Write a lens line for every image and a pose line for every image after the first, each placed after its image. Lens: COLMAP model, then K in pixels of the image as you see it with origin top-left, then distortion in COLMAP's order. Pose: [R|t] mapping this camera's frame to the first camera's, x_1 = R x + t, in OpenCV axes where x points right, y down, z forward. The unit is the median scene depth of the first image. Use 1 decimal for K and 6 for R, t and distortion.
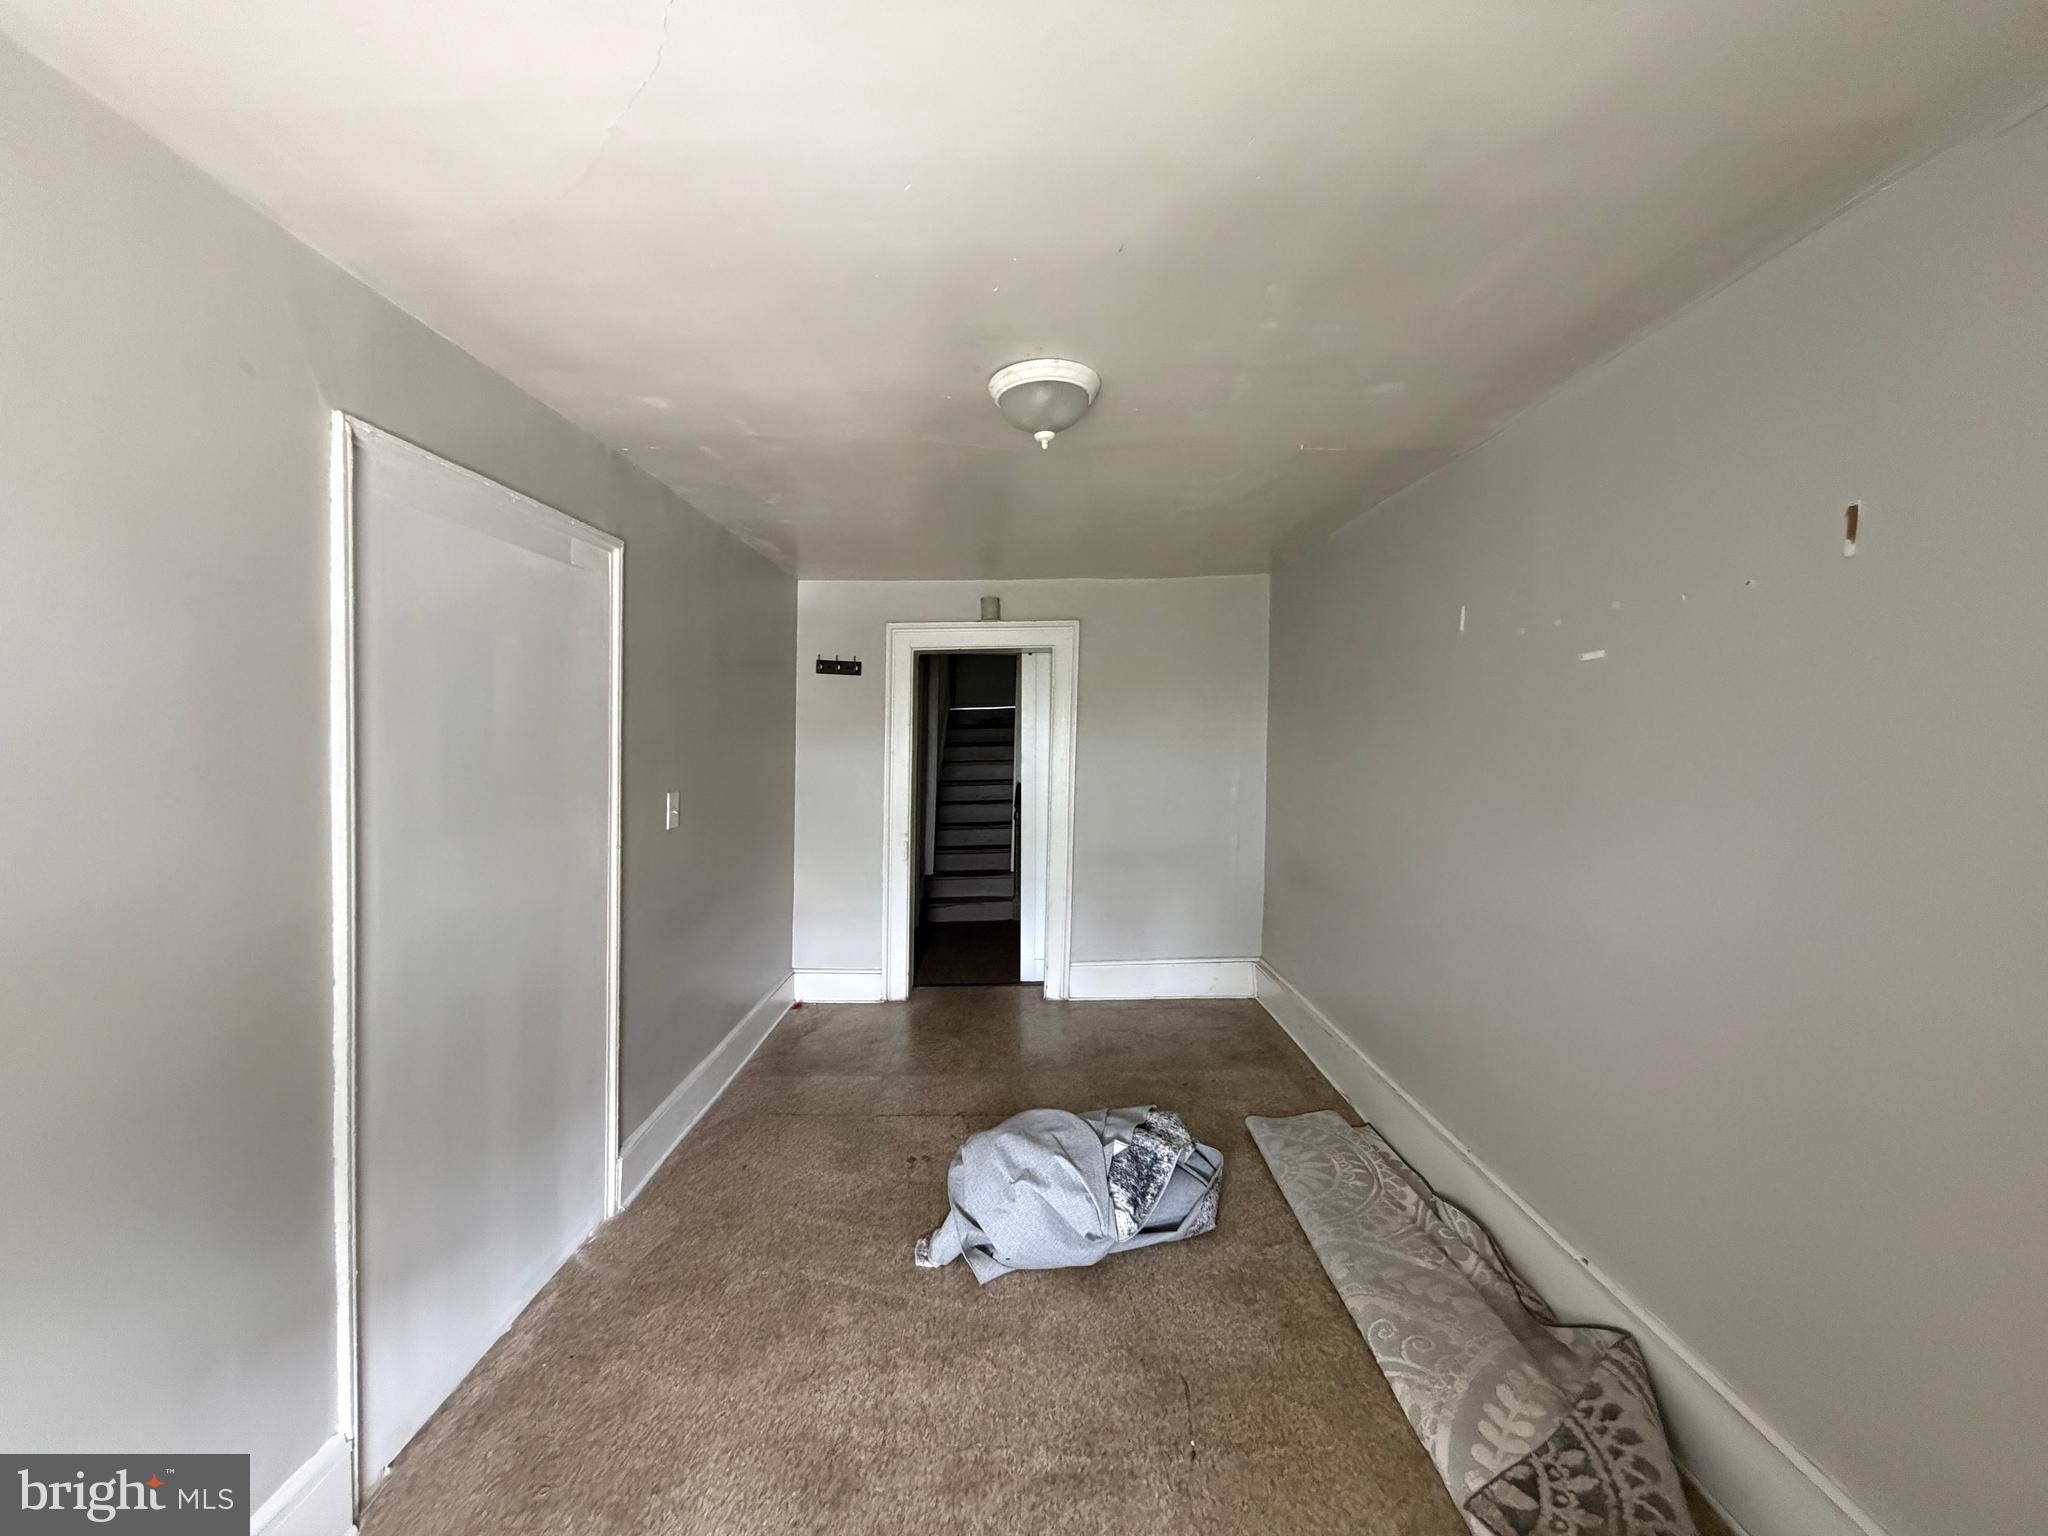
lens RADIAL K [[823.7, 0, 1023.2], [0, 823.7, 756.5], [0, 0, 1]] dist [0.000377, -0.000051]
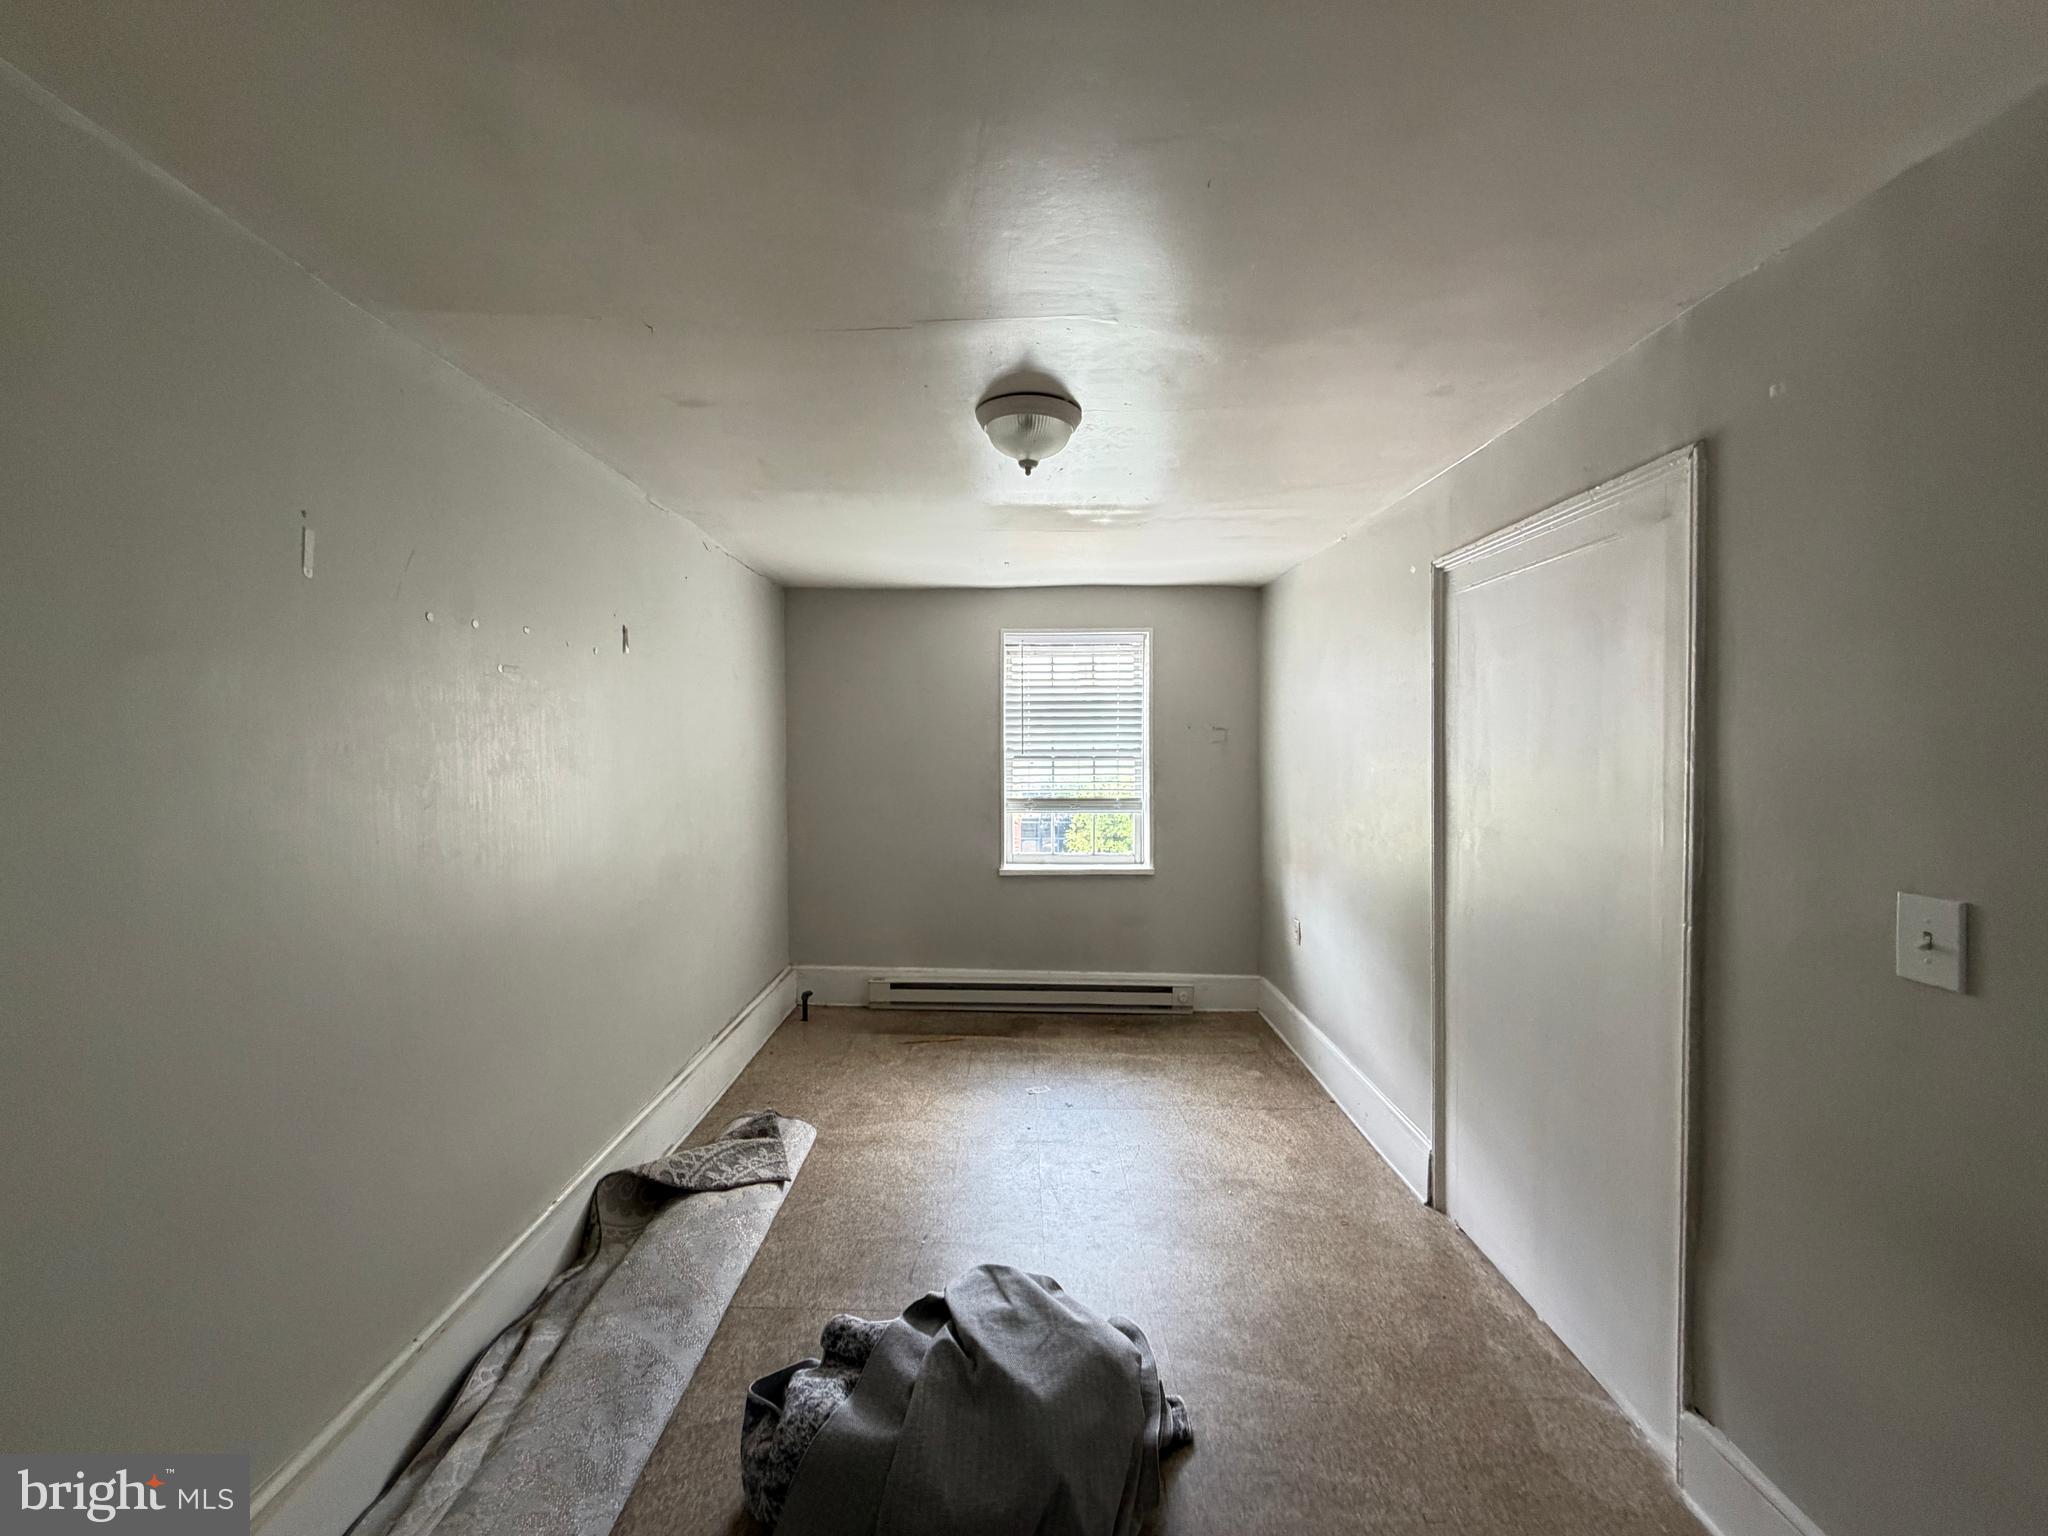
lens RADIAL K [[823.7, 0, 1021.0], [0, 823.7, 756.5], [0, 0, 1]] dist [0.000377, -0.000051]
pose [[-0.999996, -0.002222, 0.001947, 0.028130], [-0.002116, 0.998591, 0.053020, -0.062462], [-0.002063, 0.053016, -0.998592, 1.859484]]
